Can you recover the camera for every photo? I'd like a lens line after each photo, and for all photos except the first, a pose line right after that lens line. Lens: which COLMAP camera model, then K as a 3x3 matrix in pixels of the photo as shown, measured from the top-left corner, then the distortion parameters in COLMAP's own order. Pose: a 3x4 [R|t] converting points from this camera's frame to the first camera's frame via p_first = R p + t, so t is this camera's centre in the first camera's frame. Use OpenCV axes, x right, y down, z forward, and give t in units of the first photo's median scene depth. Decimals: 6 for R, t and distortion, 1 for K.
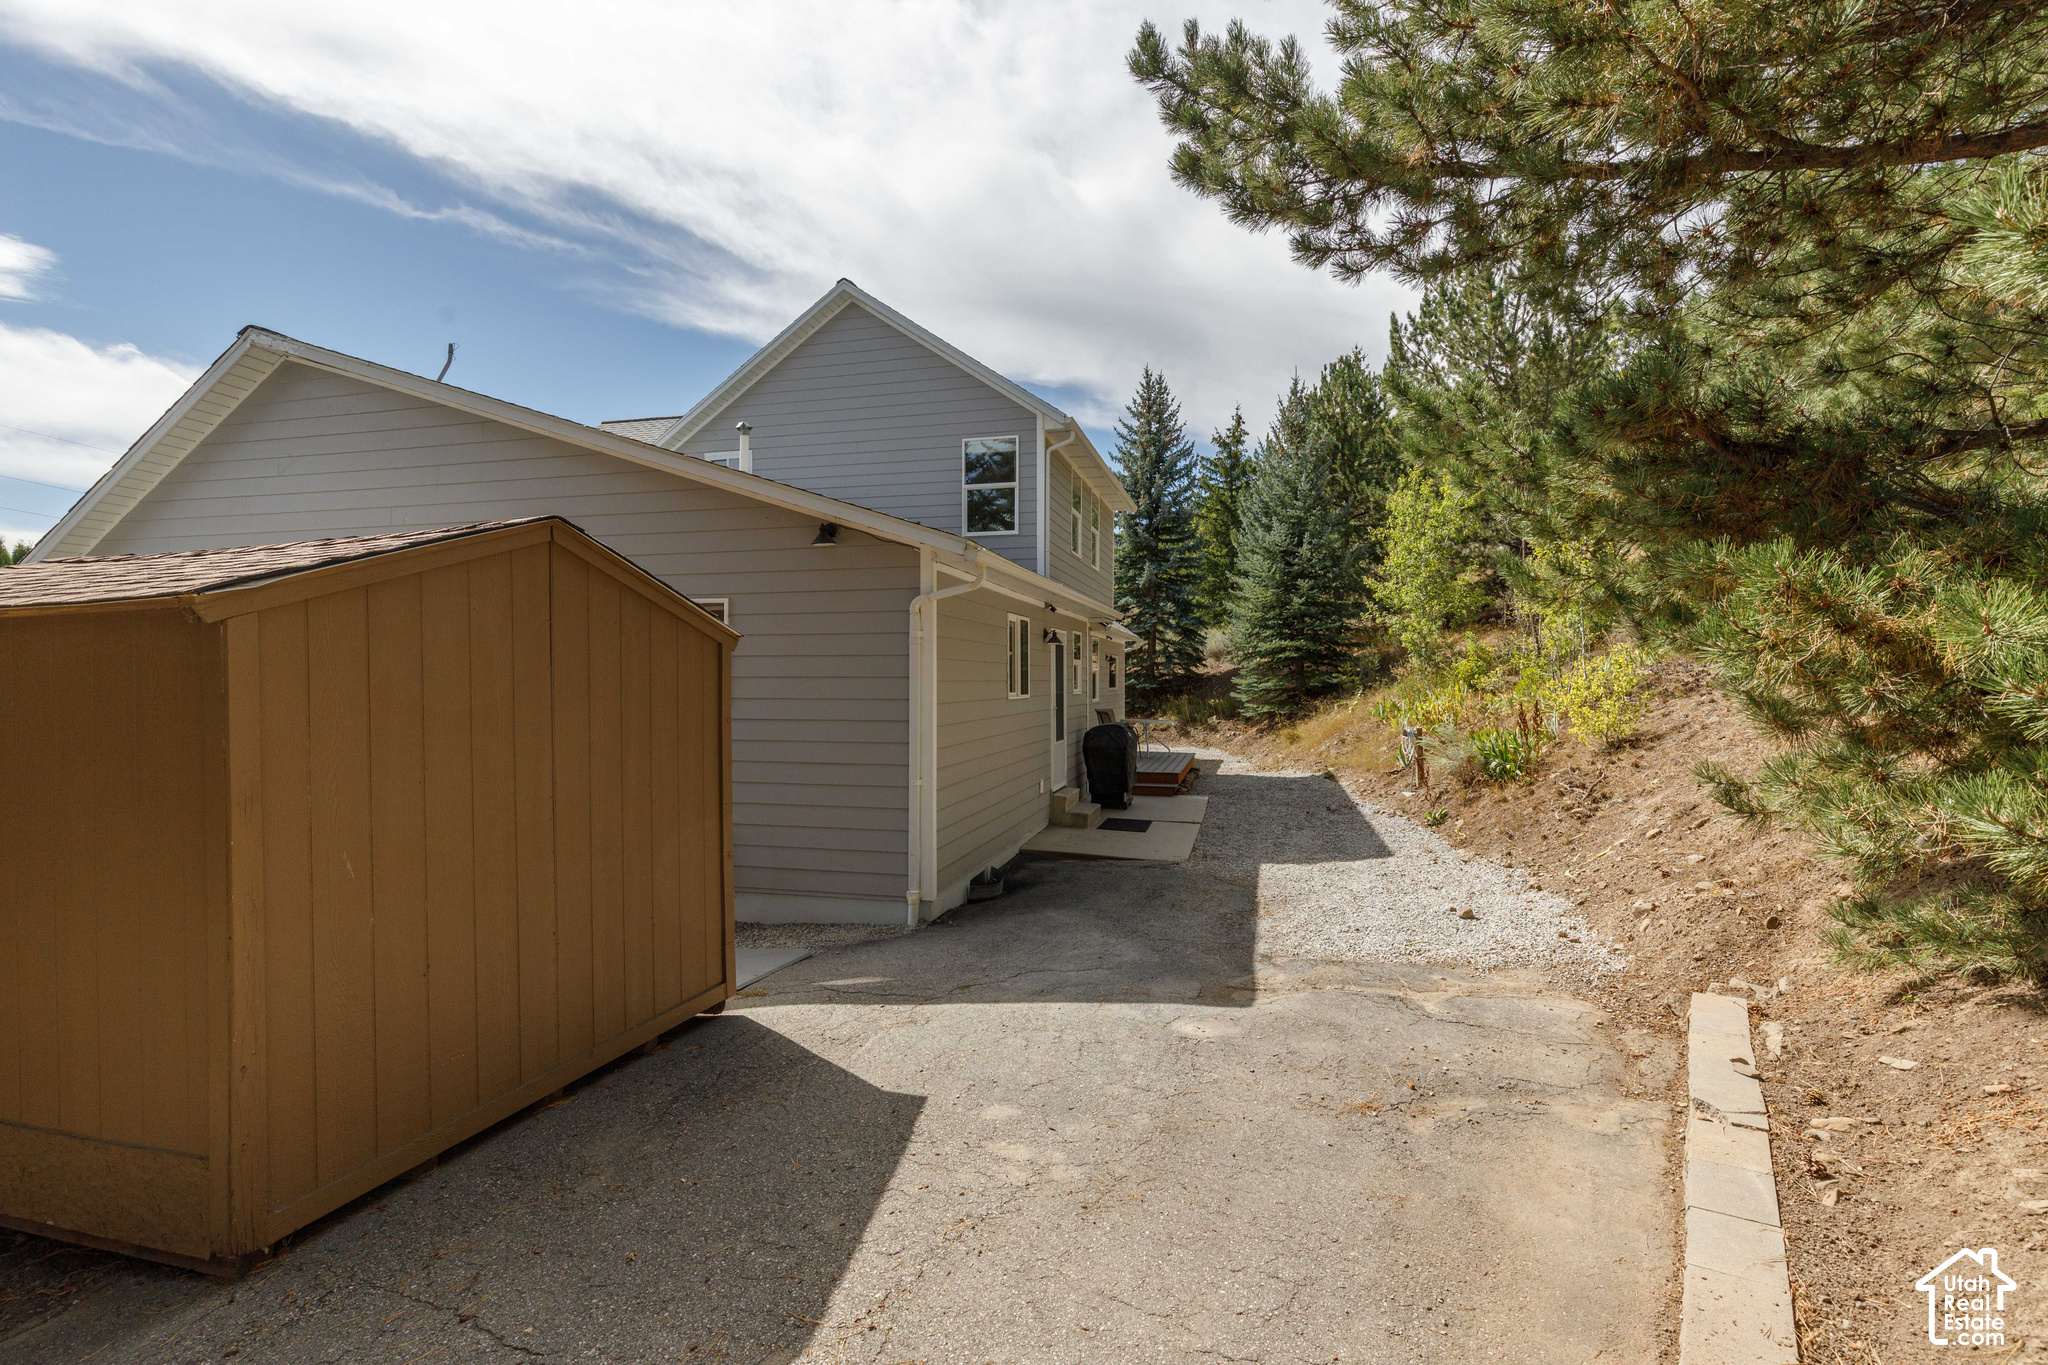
lens RADIAL K [[936.4, 0, 1025.1], [0, 936.4, 679.1], [0, 0, 1]] dist [0.014766, -0.001040]
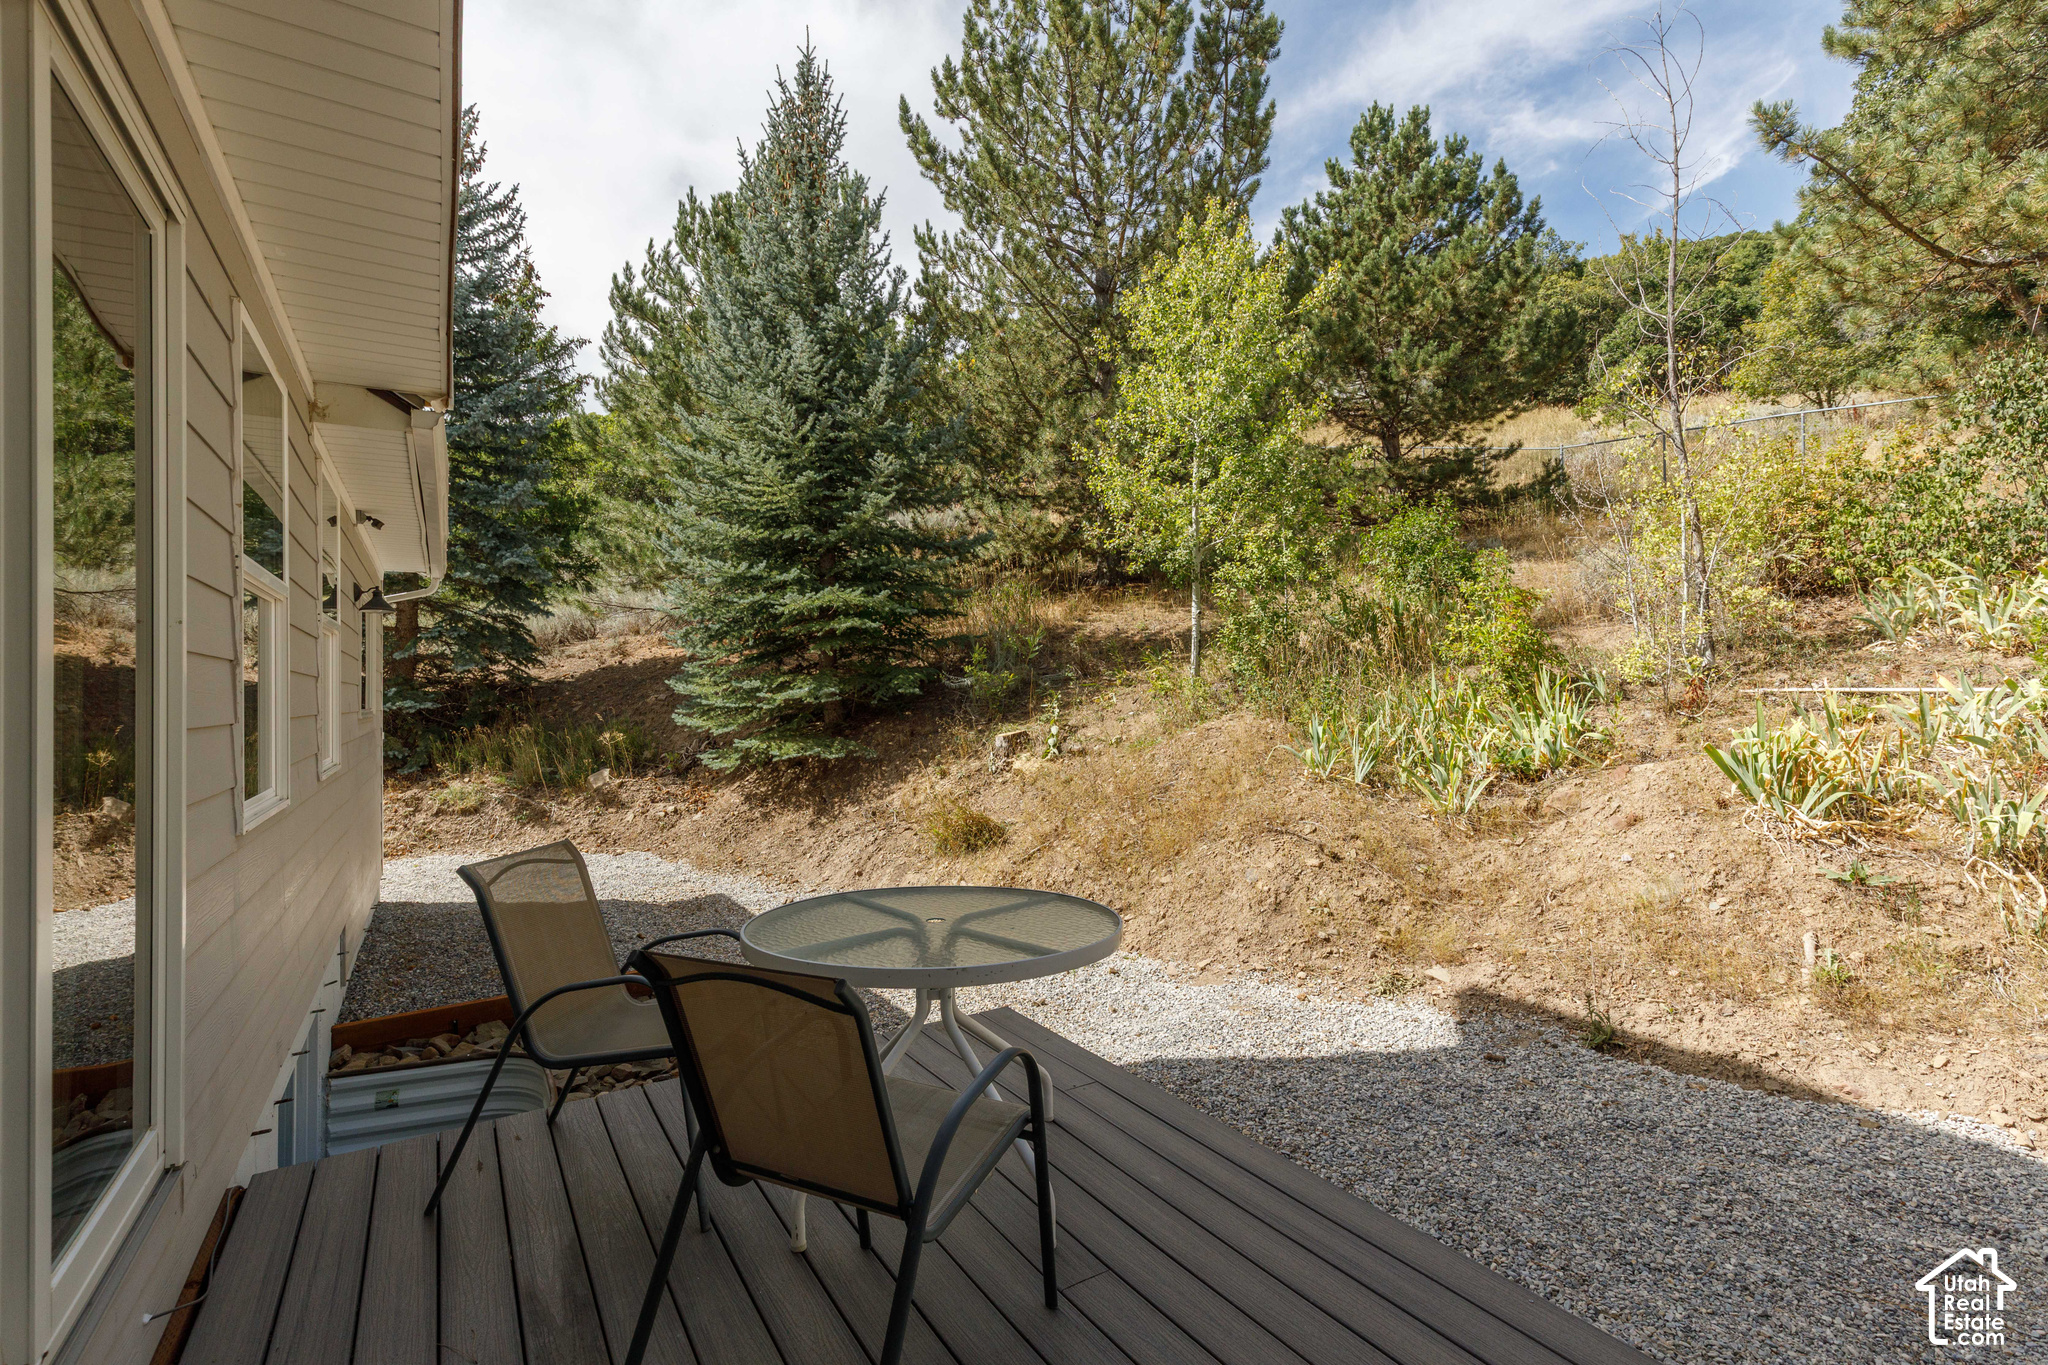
lens RADIAL K [[936.4, 0, 1027.5], [0, 936.4, 675.8], [0, 0, 1]] dist [0.014766, -0.001040]
pose [[0.699944, -0.001552, 0.714196, 0.025171], [0.018171, 0.999713, -0.015636, 0.005775], [-0.713966, 0.023922, 0.699771, 0.574754]]
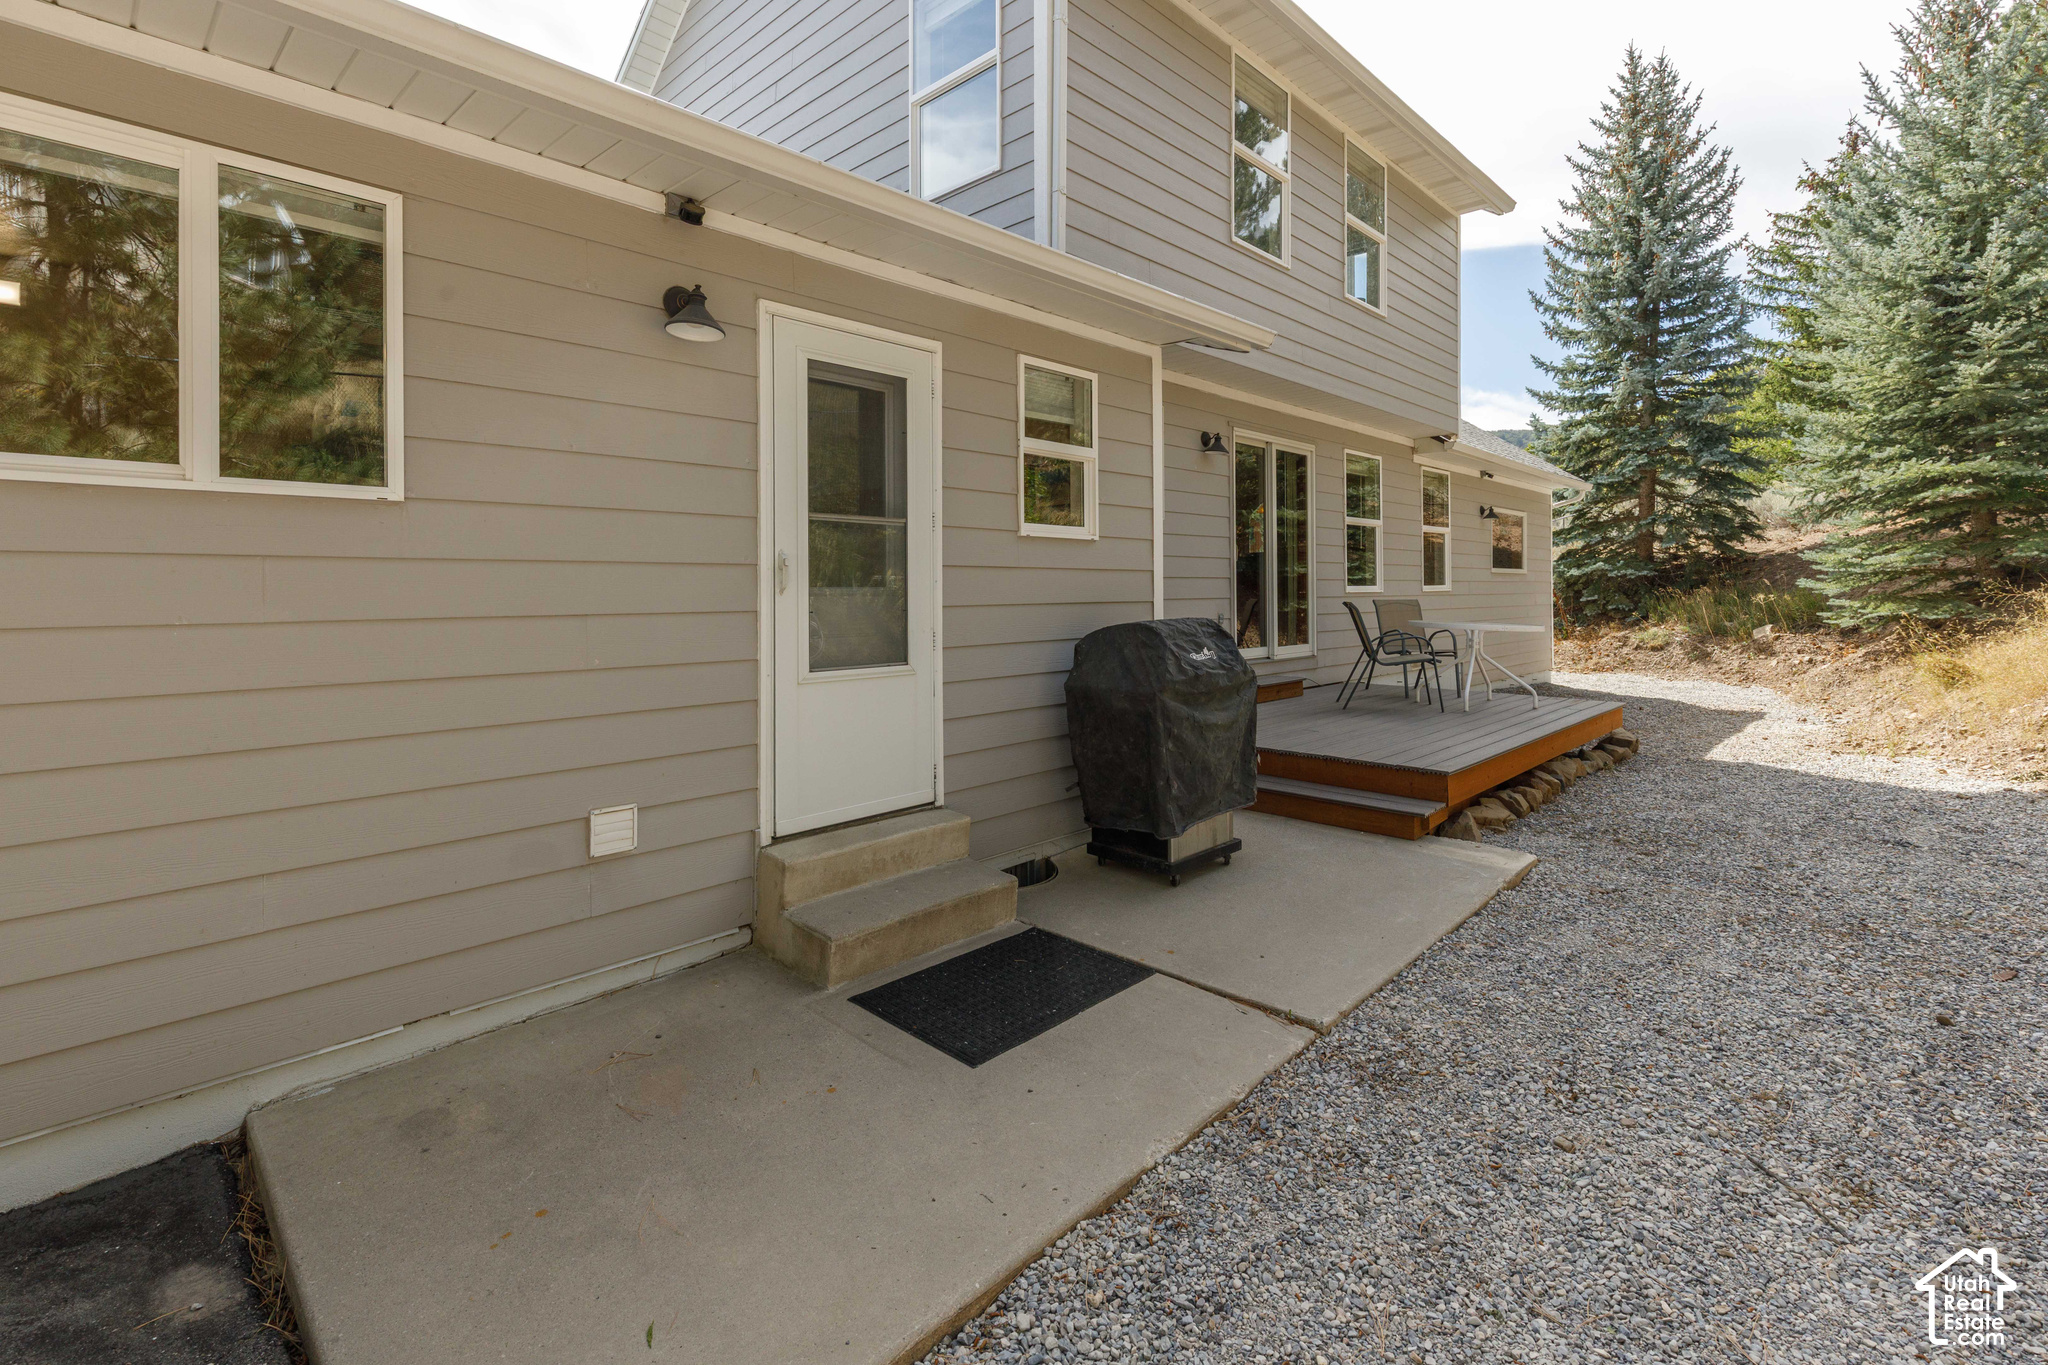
lens RADIAL K [[936.4, 0, 1017.0], [0, 936.4, 578.2], [0, 0, 1]] dist [0.014766, -0.001040]
pose [[0.864161, -0.010787, -0.503100, 0.108198], [0.005536, 0.999914, -0.011930, 0.017373], [0.503186, 0.007524, 0.864146, 0.330921]]
